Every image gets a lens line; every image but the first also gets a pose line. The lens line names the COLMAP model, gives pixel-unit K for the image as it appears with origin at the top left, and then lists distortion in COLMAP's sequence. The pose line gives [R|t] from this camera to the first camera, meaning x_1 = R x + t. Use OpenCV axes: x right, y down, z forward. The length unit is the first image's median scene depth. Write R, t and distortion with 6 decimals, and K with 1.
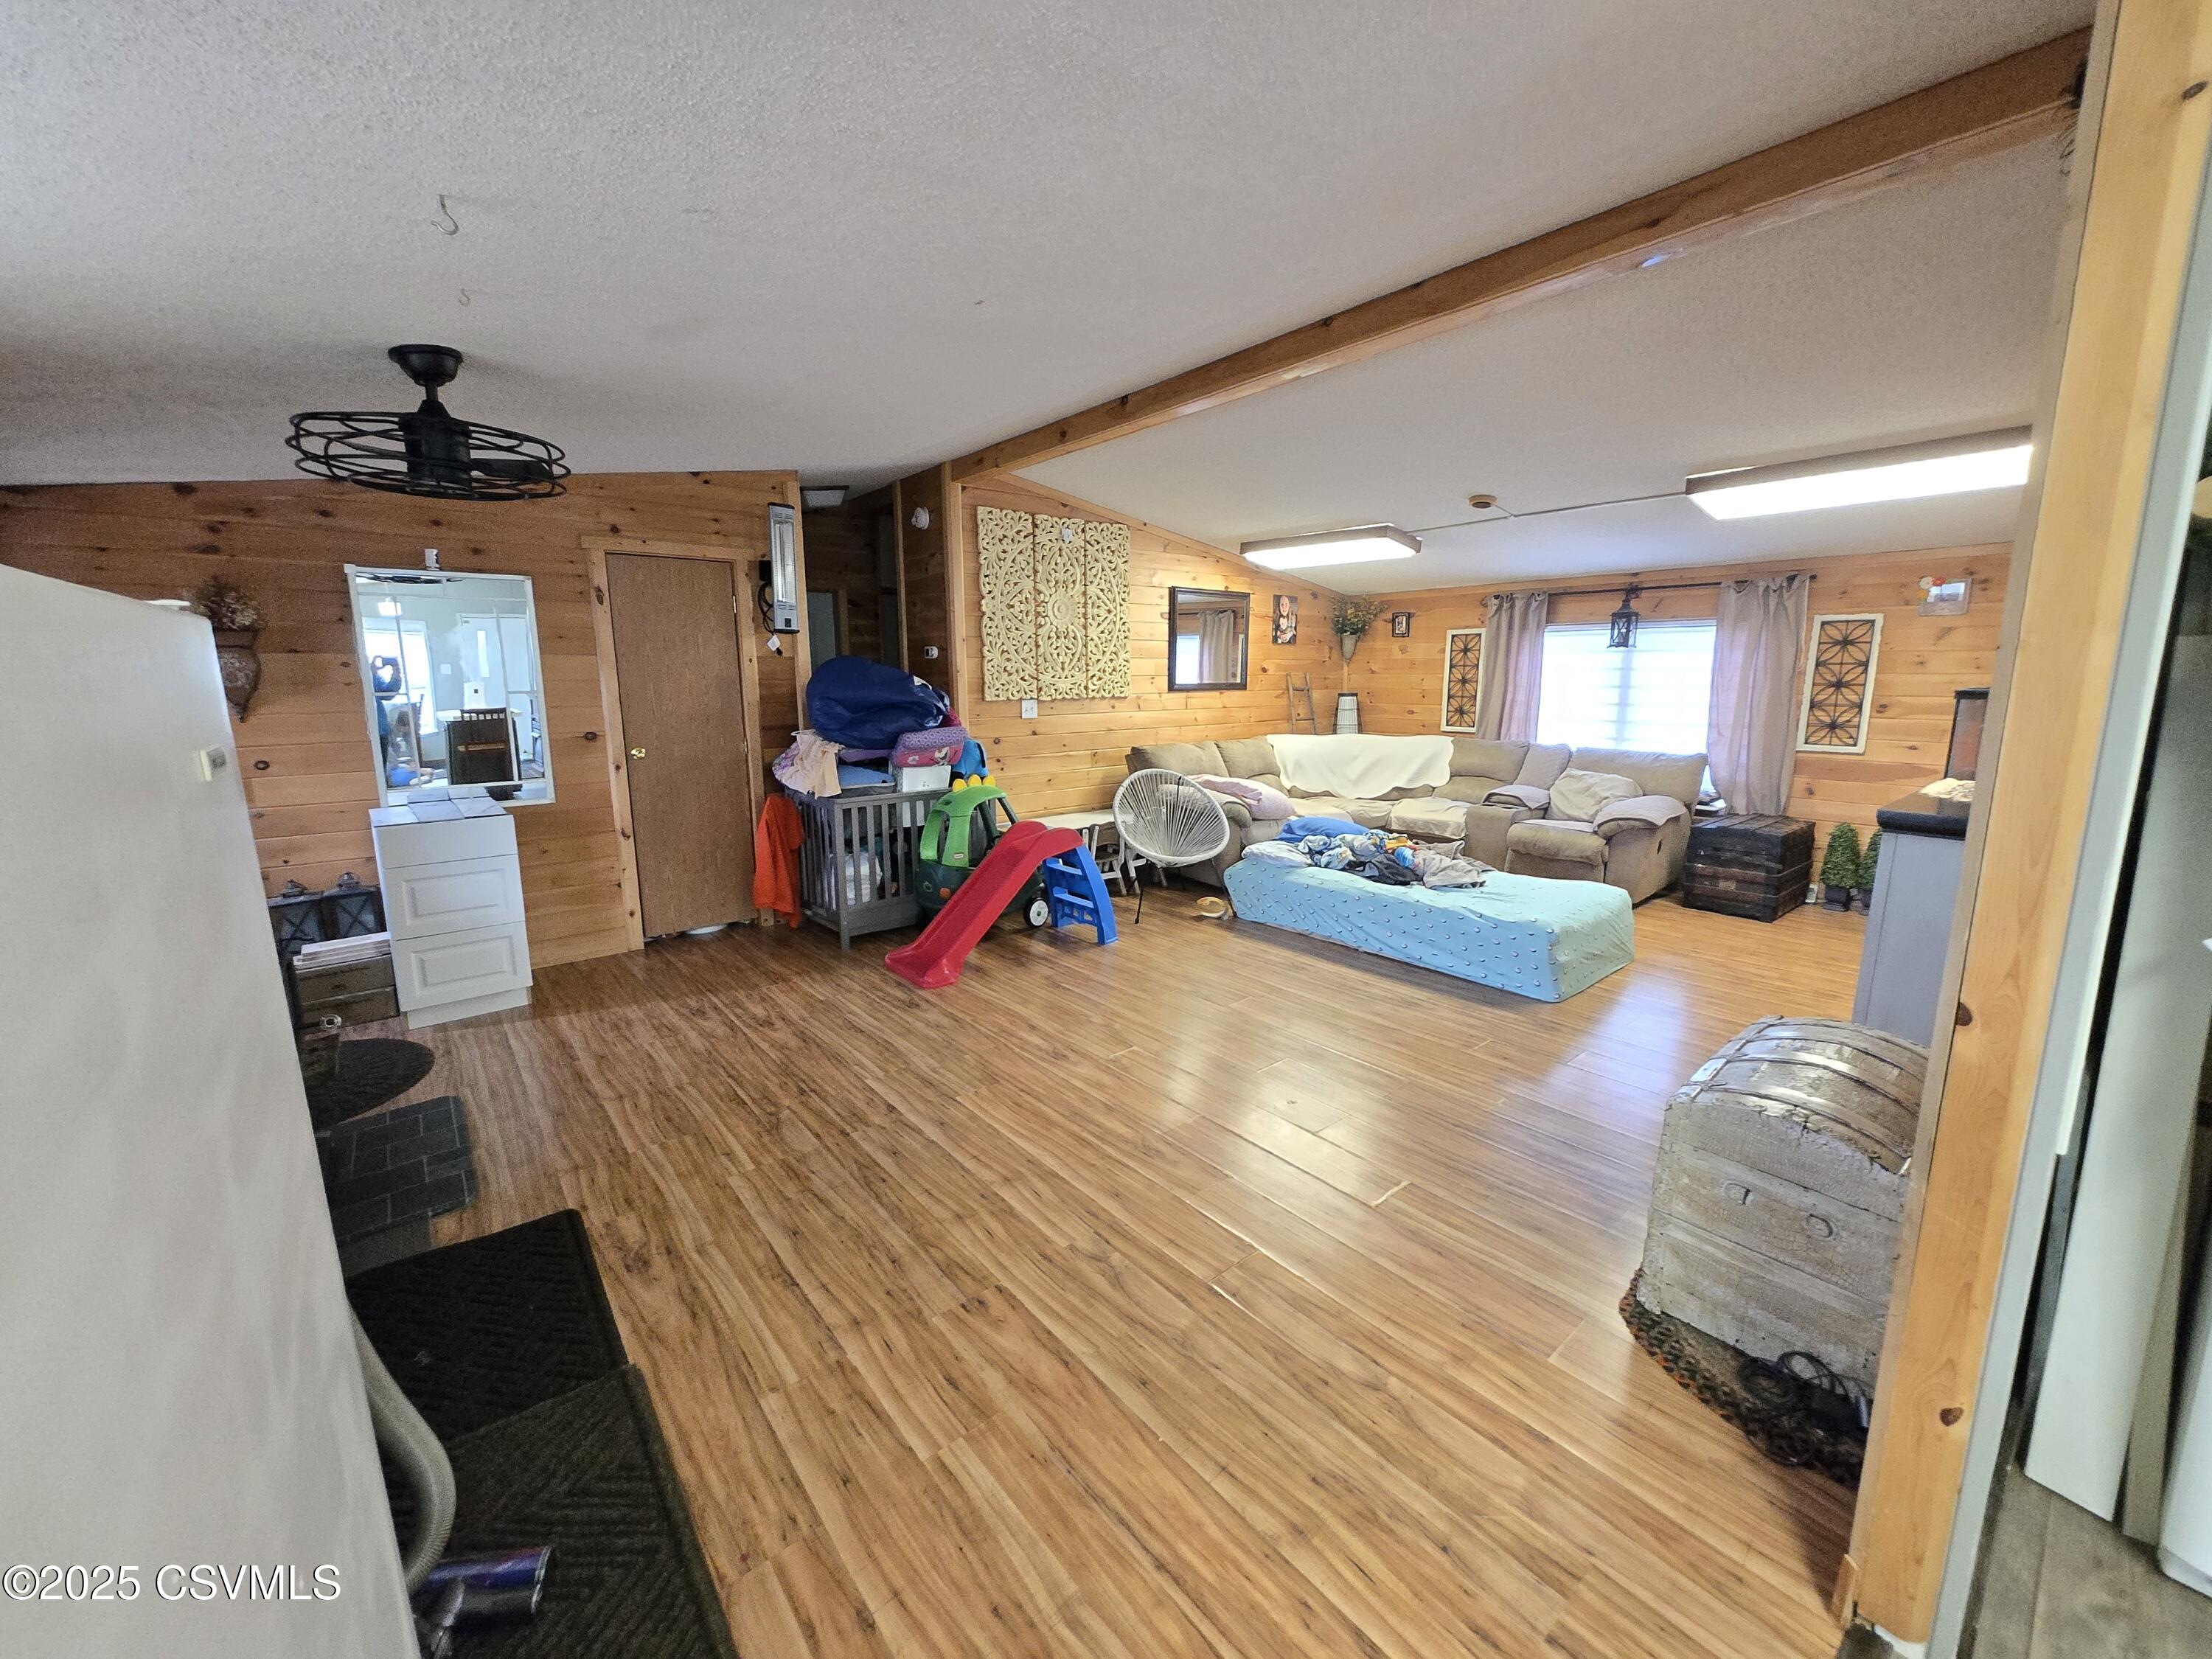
lens RADIAL K [[865.6, 0, 1101.2], [0, 865.6, 820.2], [0, 0, 1]] dist [-0.000433, -0.000187]
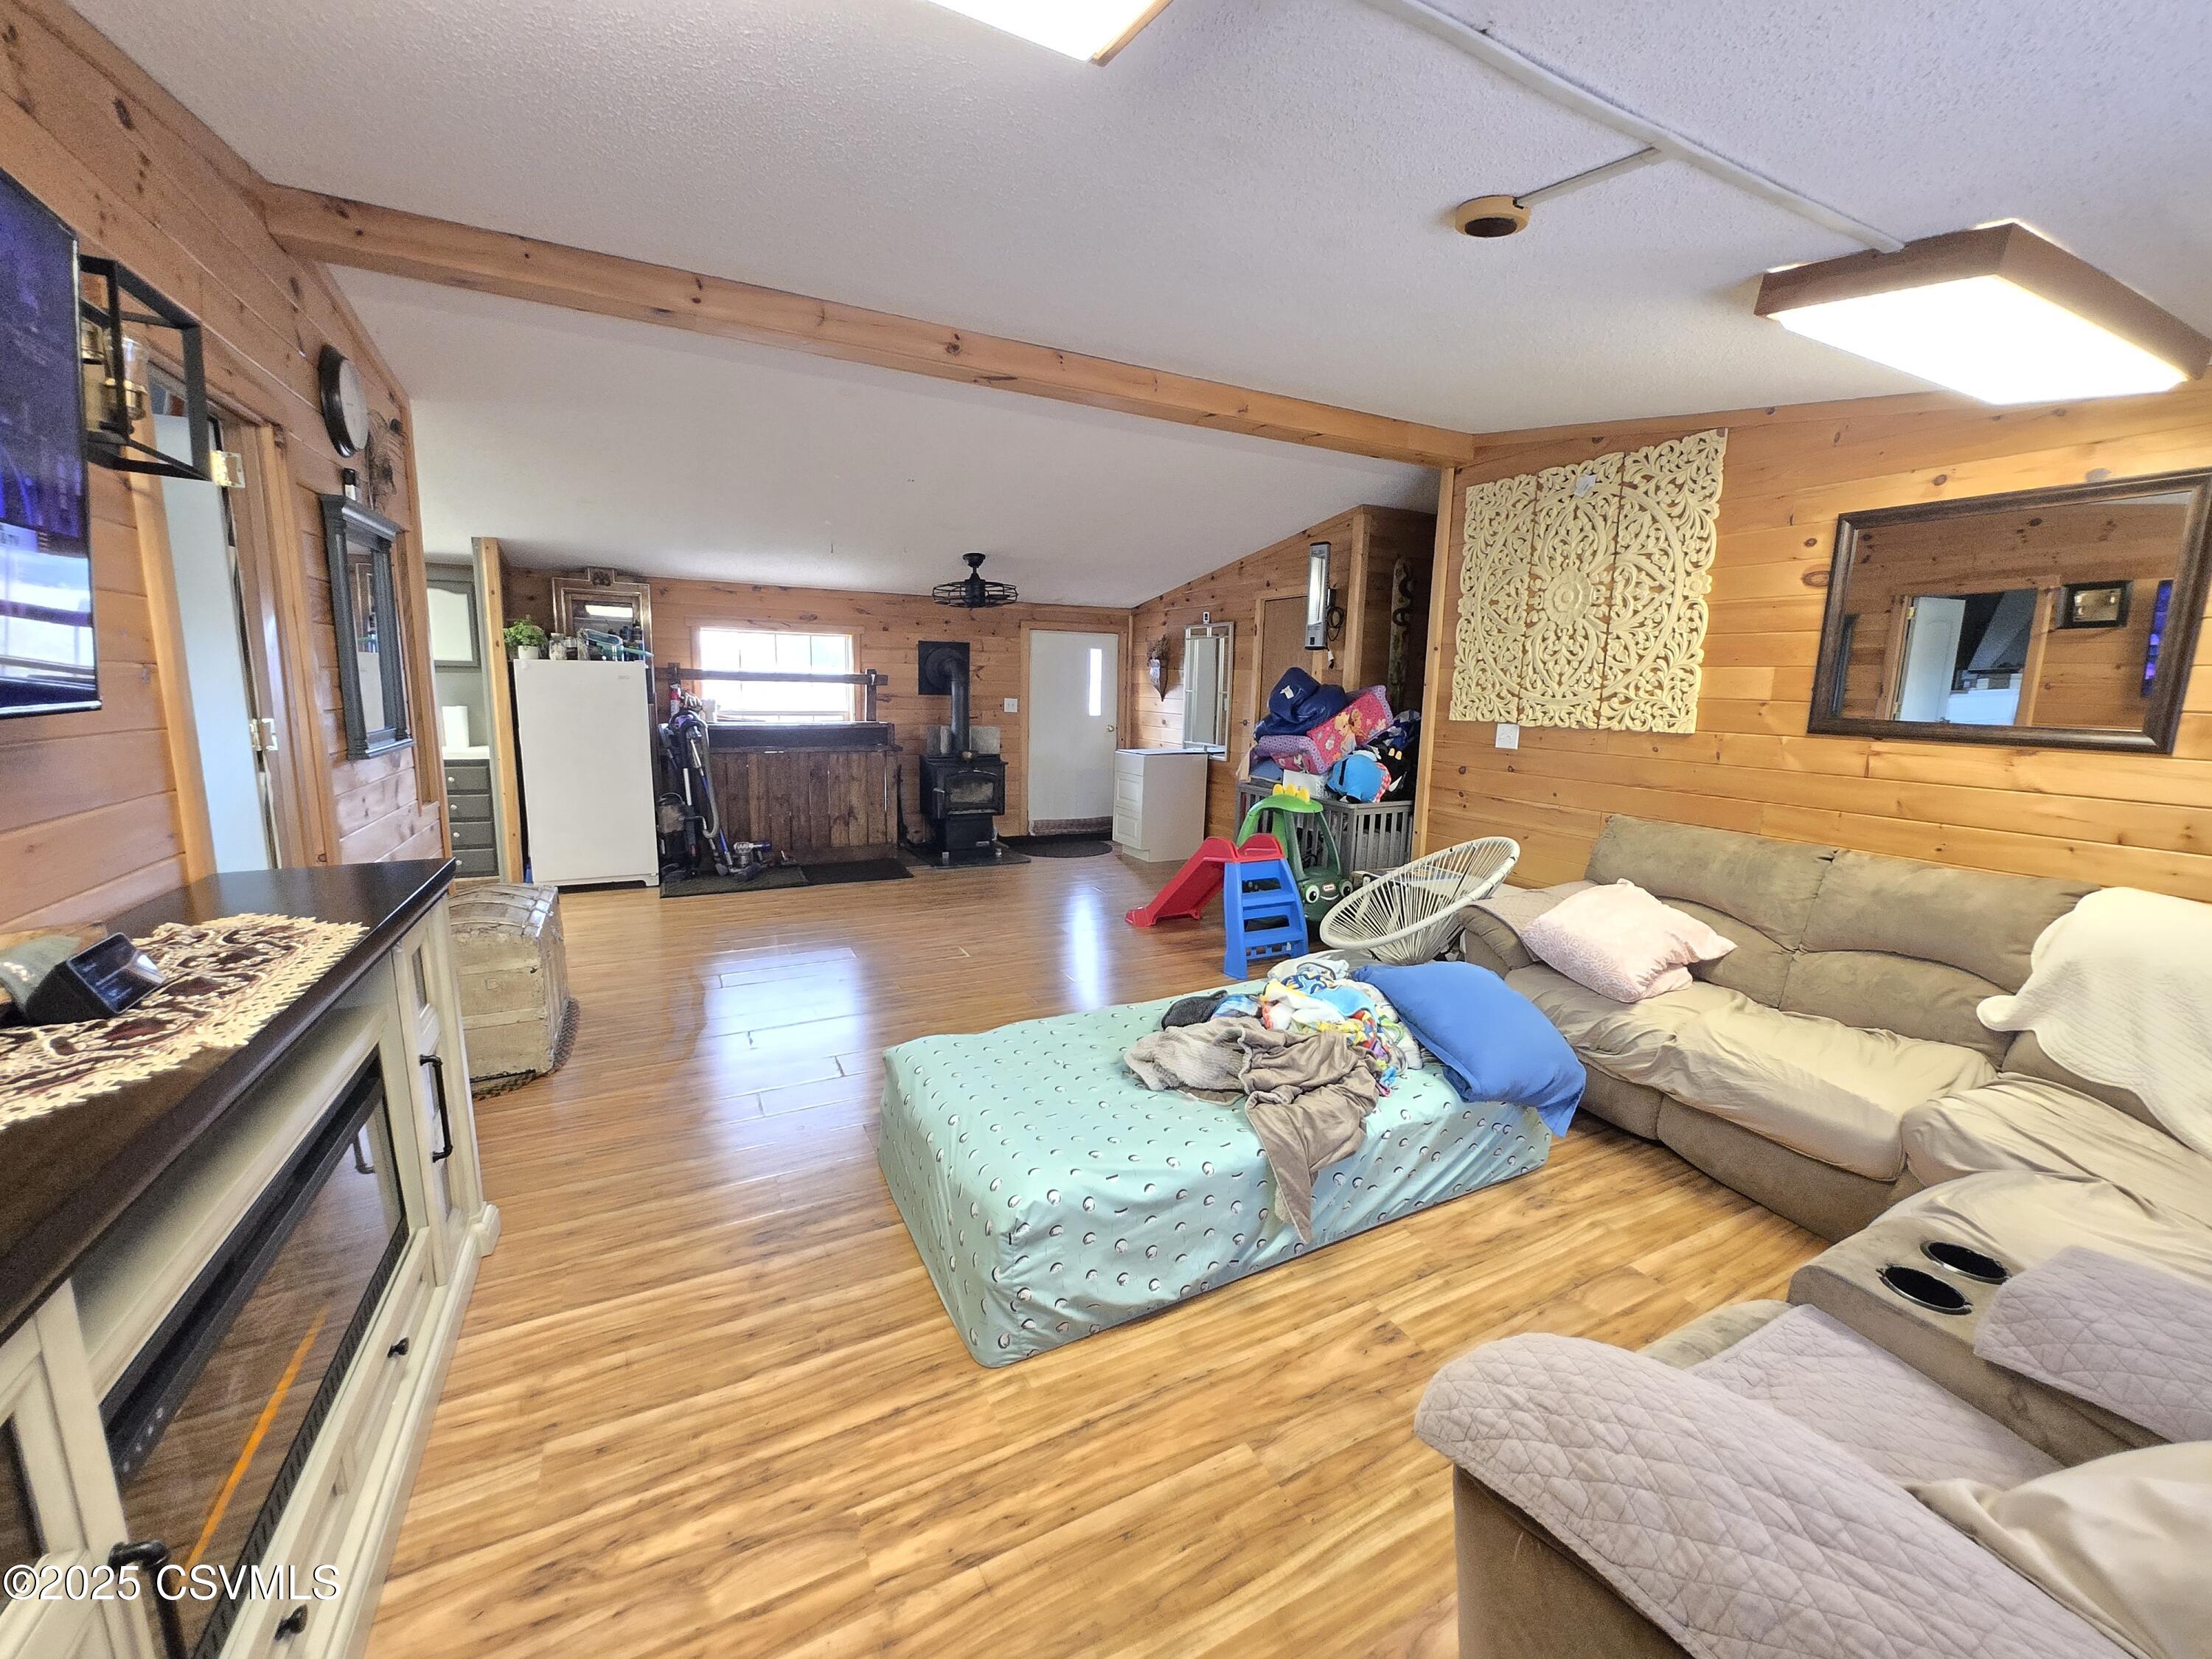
lens RADIAL K [[865.6, 0, 1101.2], [0, 865.6, 820.2], [0, 0, 1]] dist [-0.000433, -0.000187]
pose [[-0.219478, 0.155041, -0.963219, 0.755554], [-0.184031, 0.962989, 0.196937, -0.145606], [0.958103, 0.220485, -0.182823, 0.842777]]
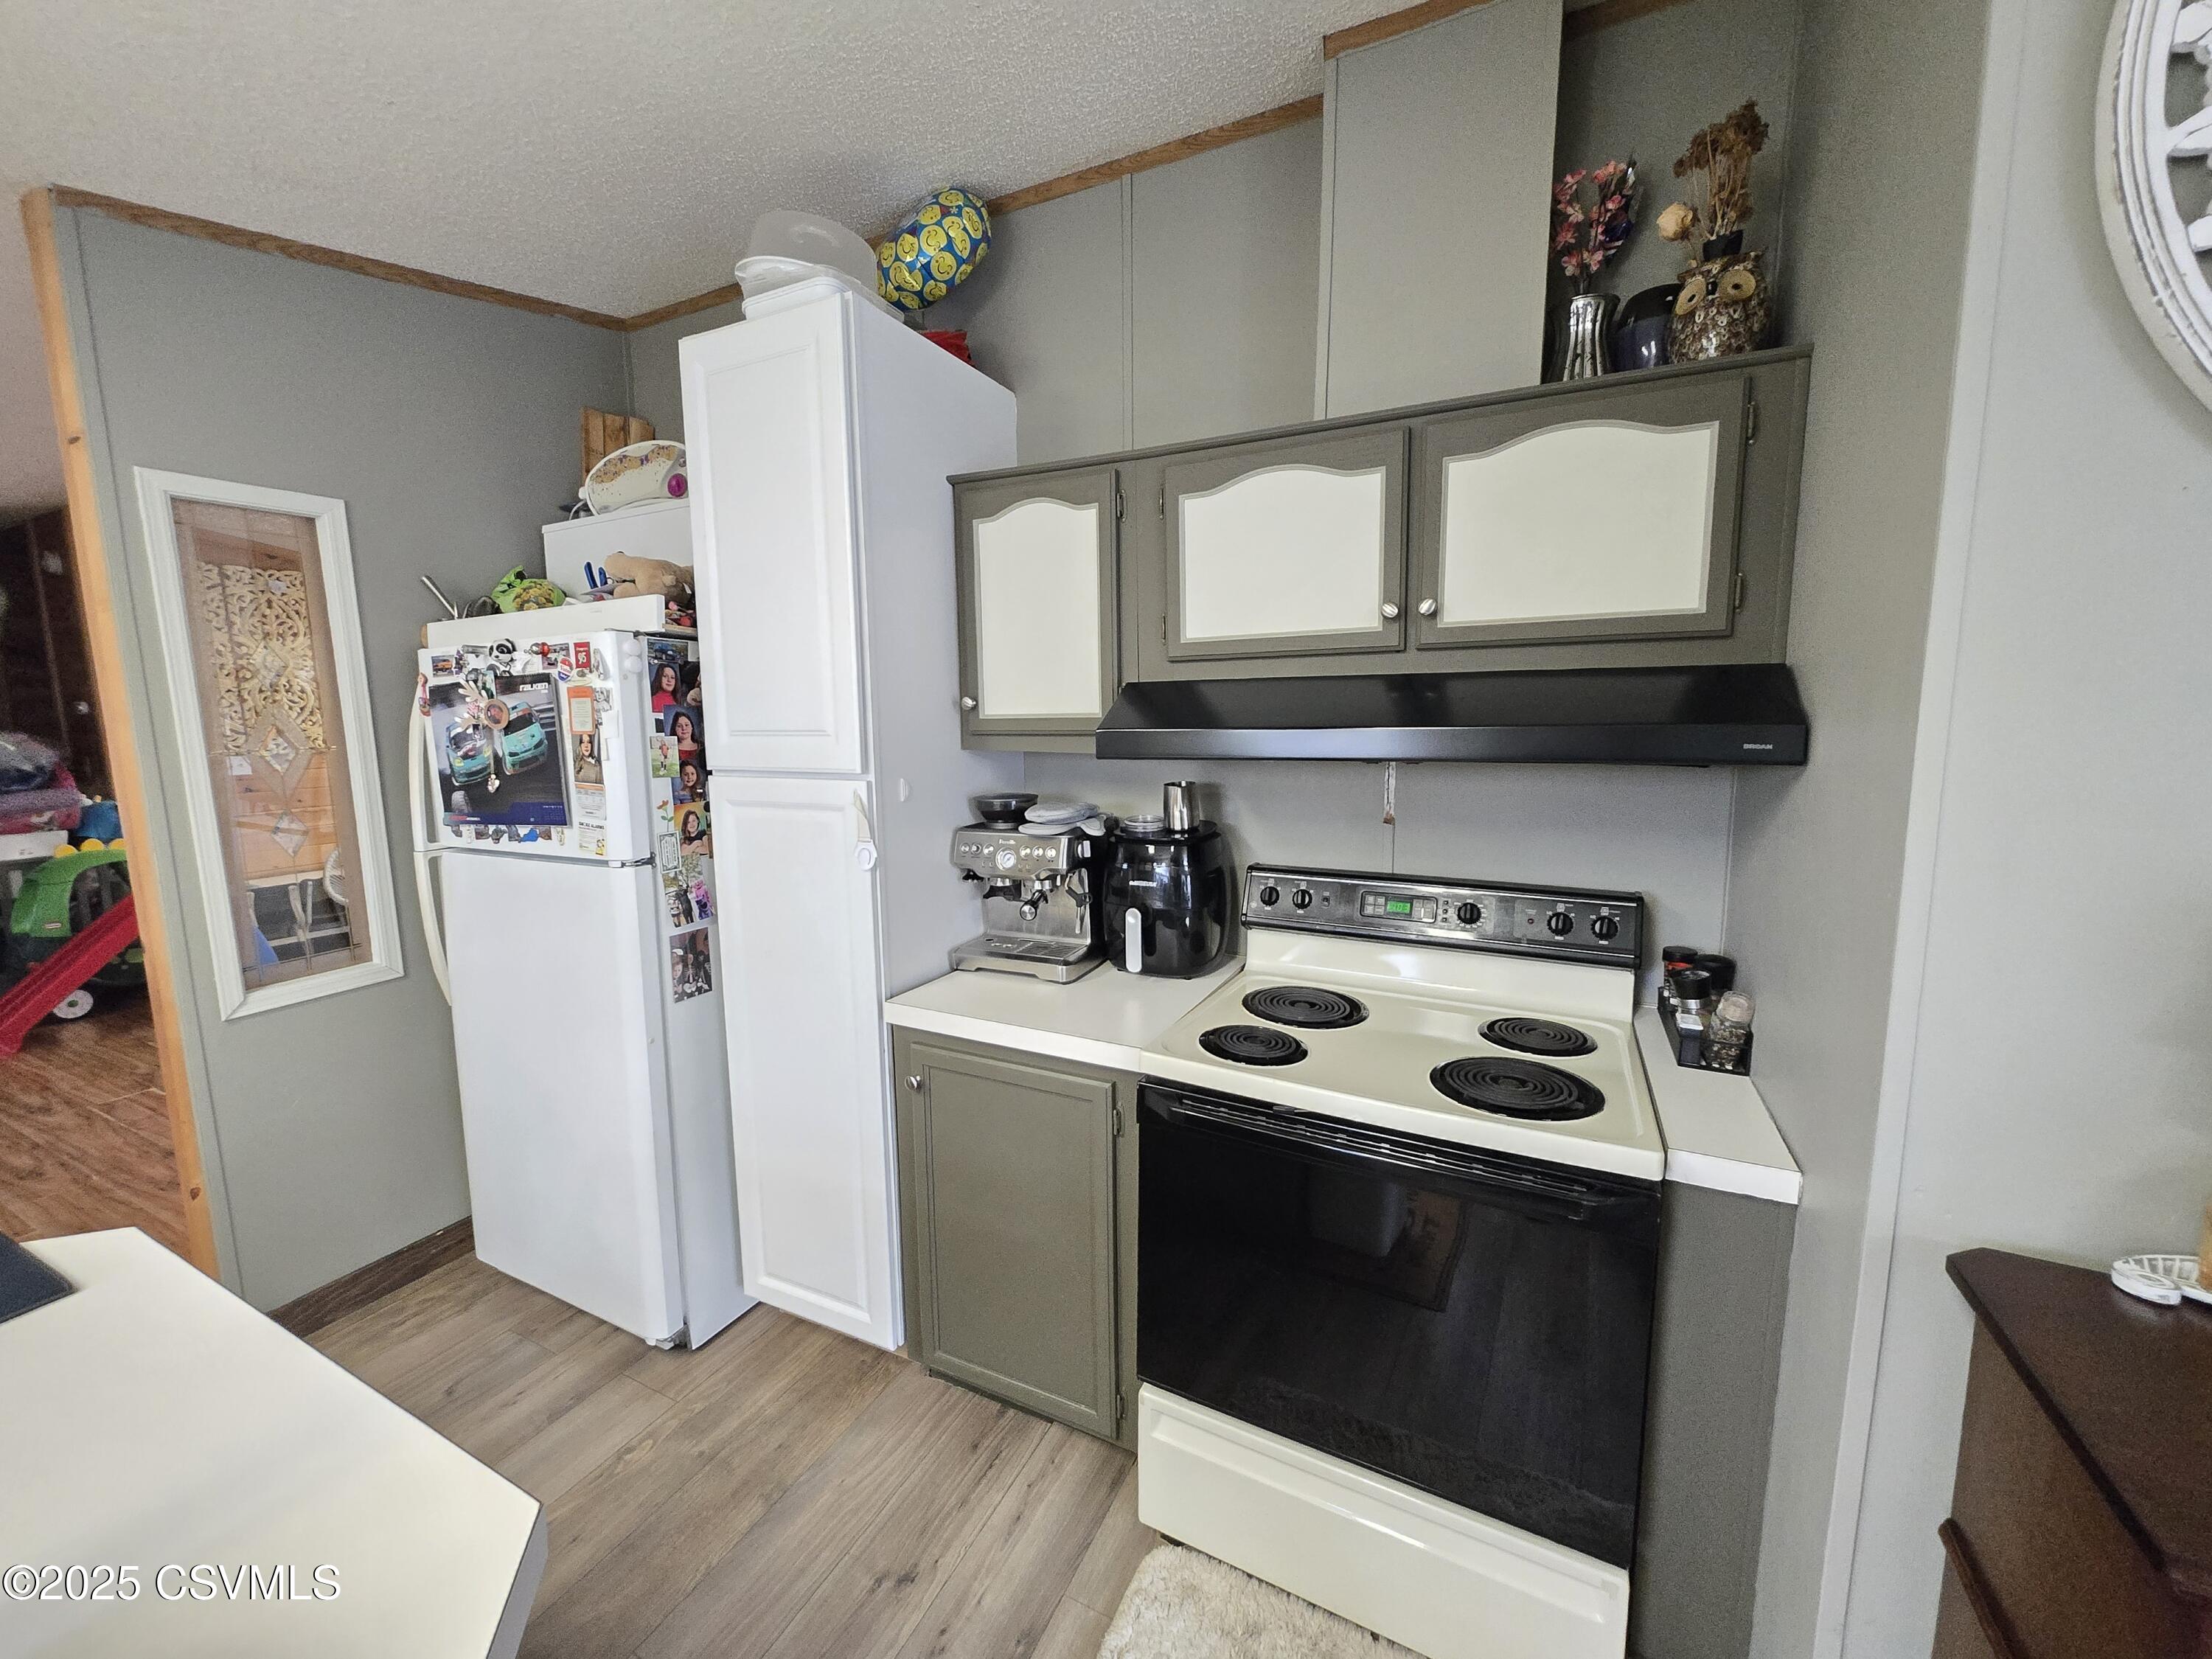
lens RADIAL K [[865.6, 0, 1101.2], [0, 865.6, 820.2], [0, 0, 1]] dist [-0.000433, -0.000187]
pose [[0.911398, -0.061897, 0.406845, 0.406515], [0.081972, 0.996118, -0.032083, 0.041344], [-0.403280, 0.062590, 0.912933, -0.258002]]
